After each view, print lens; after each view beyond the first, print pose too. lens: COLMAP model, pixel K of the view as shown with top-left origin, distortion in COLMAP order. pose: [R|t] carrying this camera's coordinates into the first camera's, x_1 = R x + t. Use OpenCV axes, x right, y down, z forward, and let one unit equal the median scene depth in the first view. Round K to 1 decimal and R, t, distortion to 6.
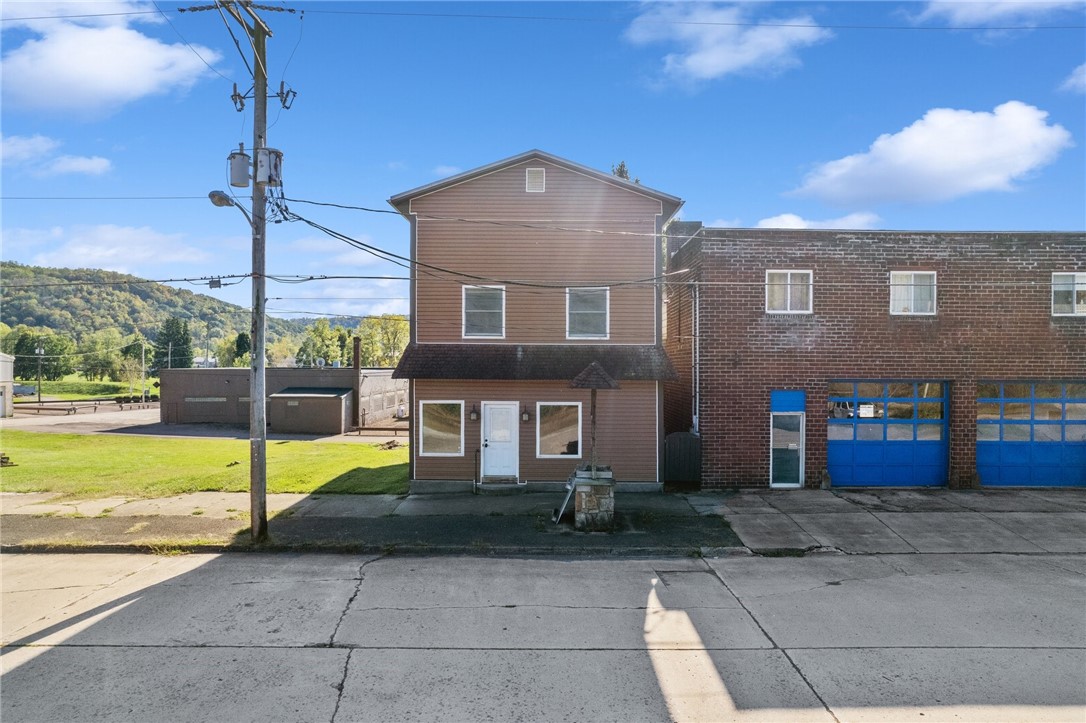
lens RADIAL K [[708.8, 0, 541.9], [0, 708.8, 368.3], [0, 0, 1]] dist [-0.081819, 0.077452]
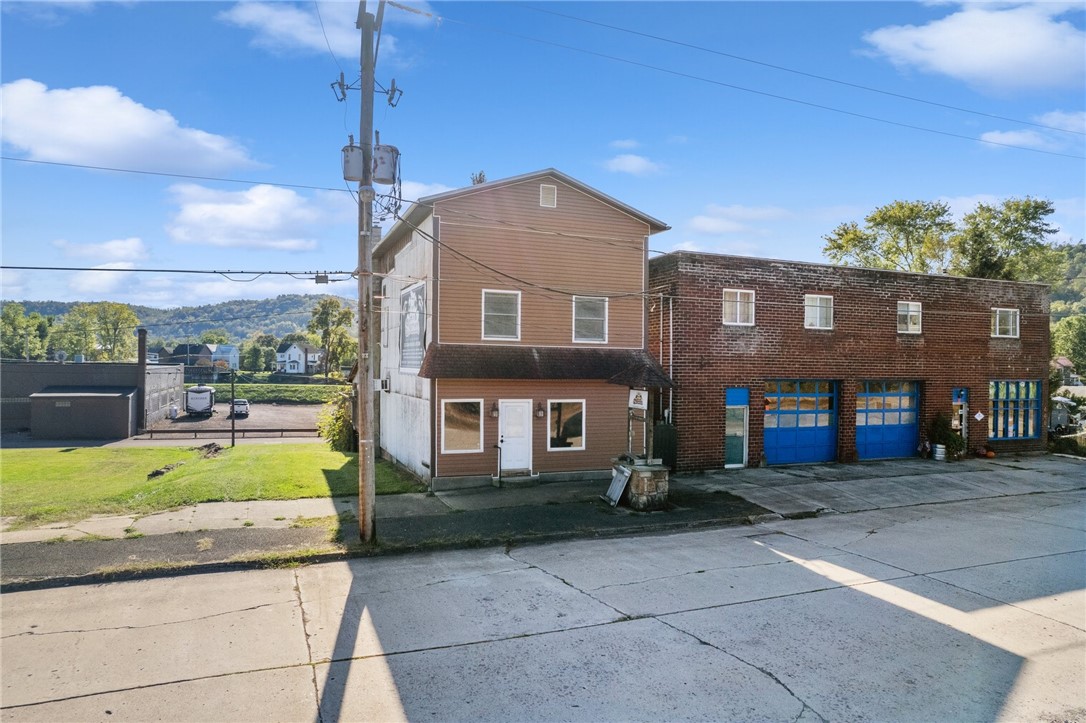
lens RADIAL K [[697.3, 0, 543.0], [0, 697.3, 361.5], [0, 0, 1]] dist [-0.078669, 0.073259]
pose [[0.926029, 0.010110, 0.377317, -0.421807], [-0.007977, 0.999942, -0.007214, -0.003293], [-0.377368, 0.003671, 0.926056, 0.010850]]
